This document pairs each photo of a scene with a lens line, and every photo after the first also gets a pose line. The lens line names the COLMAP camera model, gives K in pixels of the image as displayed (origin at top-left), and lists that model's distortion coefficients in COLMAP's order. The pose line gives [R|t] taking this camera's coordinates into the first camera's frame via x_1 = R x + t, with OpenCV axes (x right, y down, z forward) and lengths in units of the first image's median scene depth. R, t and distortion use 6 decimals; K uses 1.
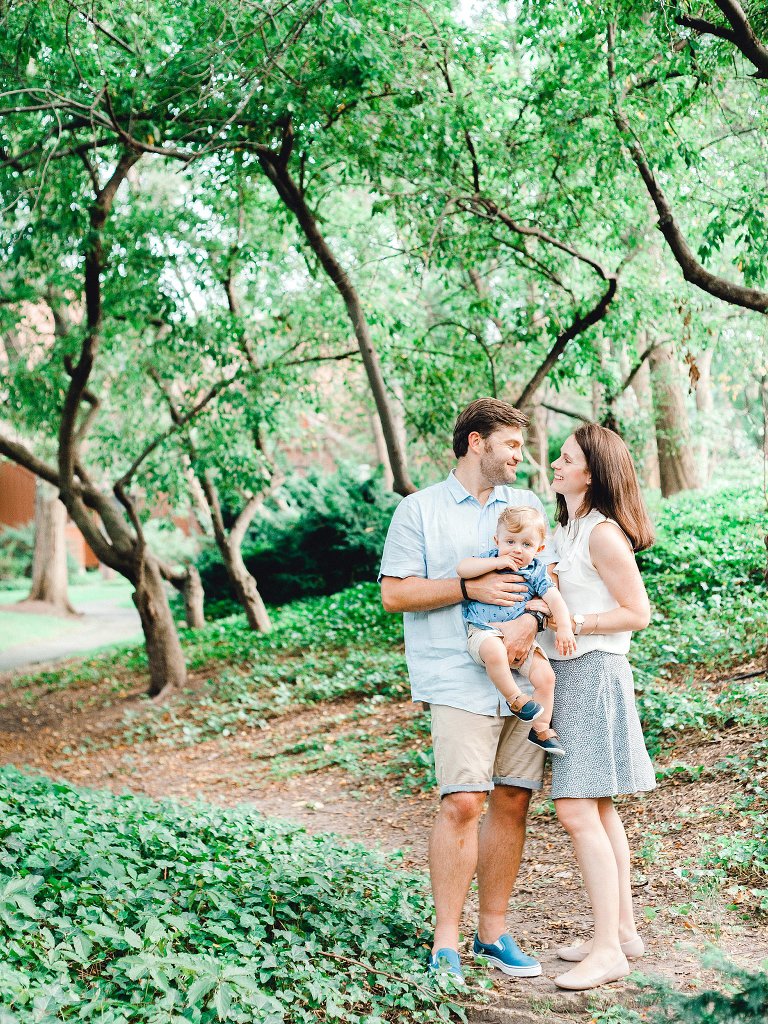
lens RADIAL K [[1688.1, 0, 384.0], [0, 1688.1, 512.0], [0, 0, 1]] dist [0.002123, -0.013105]
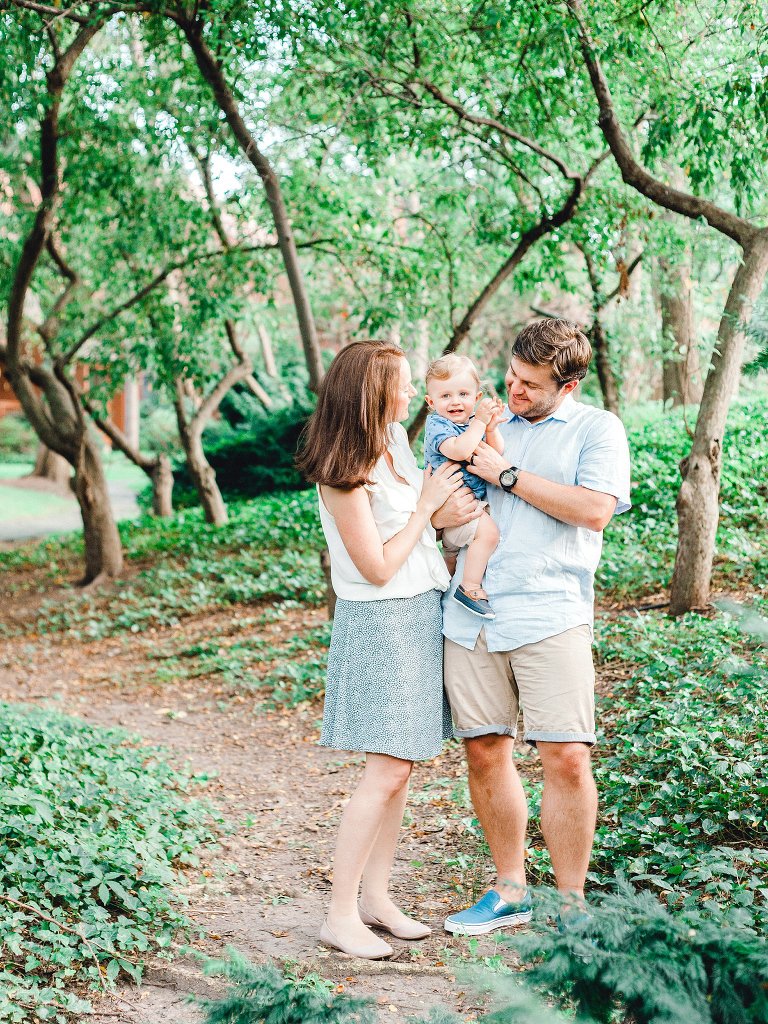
lens RADIAL K [[1688.1, 0, 384.0], [0, 1688.1, 512.0], [0, 0, 1]] dist [0.002123, -0.013105]
pose [[0.997522, 0.062105, -0.033051, 0.074194], [-0.059910, 0.996170, 0.063694, -0.005796], [0.036880, -0.061556, 0.997422, 0.043421]]
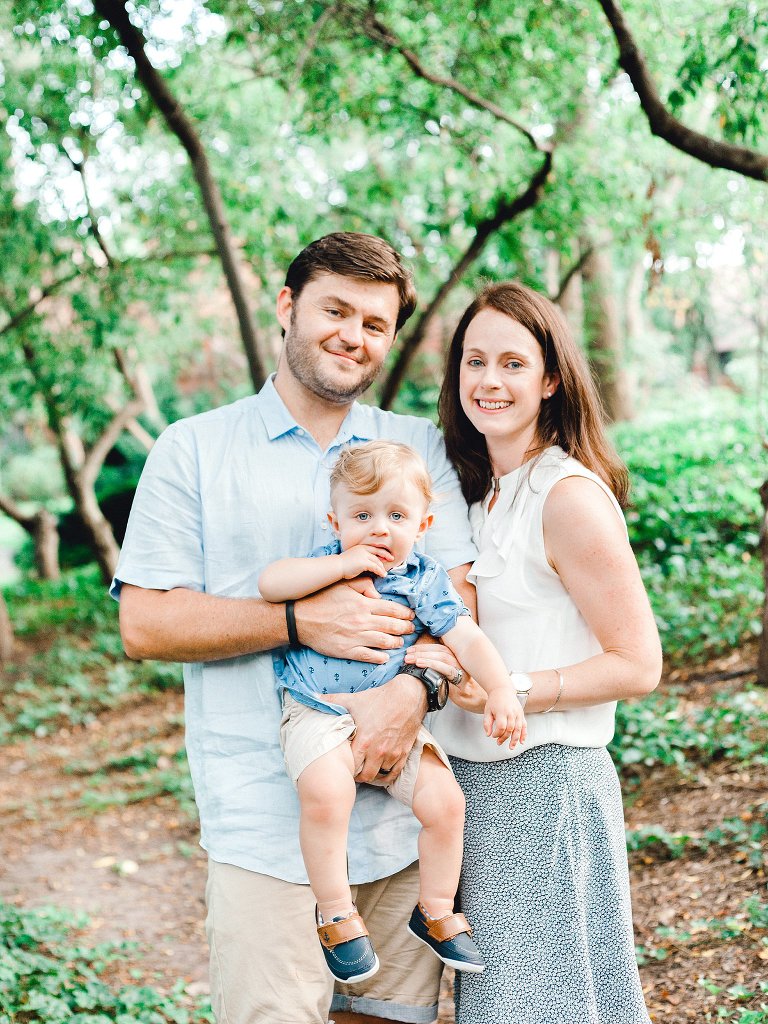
lens RADIAL K [[1688.1, 0, 384.0], [0, 1688.1, 512.0], [0, 0, 1]] dist [0.002123, -0.013105]
pose [[0.998750, 0.007282, 0.049447, 0.022734], [-0.009281, 0.999143, 0.040331, -0.001439], [-0.049111, -0.040739, 0.997962, 0.223331]]
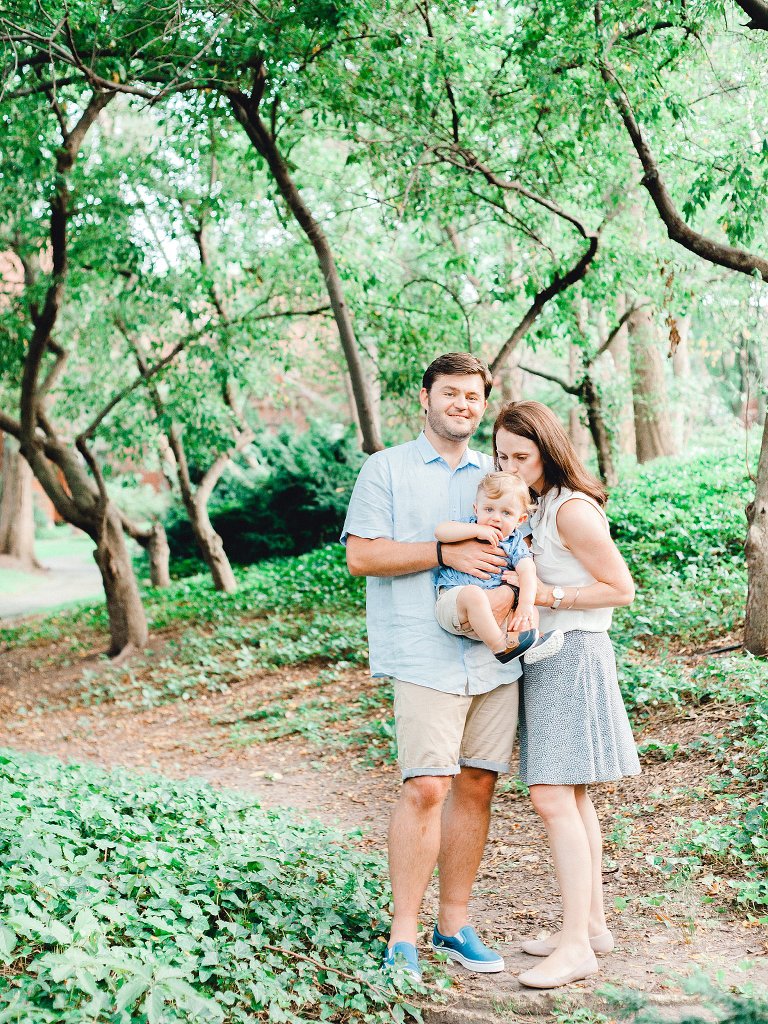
lens RADIAL K [[1688.1, 0, 384.0], [0, 1688.1, 512.0], [0, 0, 1]] dist [0.002123, -0.013105]
pose [[0.999660, 0.020584, 0.015981, 0.002625], [-0.020957, 0.999504, 0.023522, -0.000549], [-0.015489, -0.023849, 0.999596, 0.028951]]
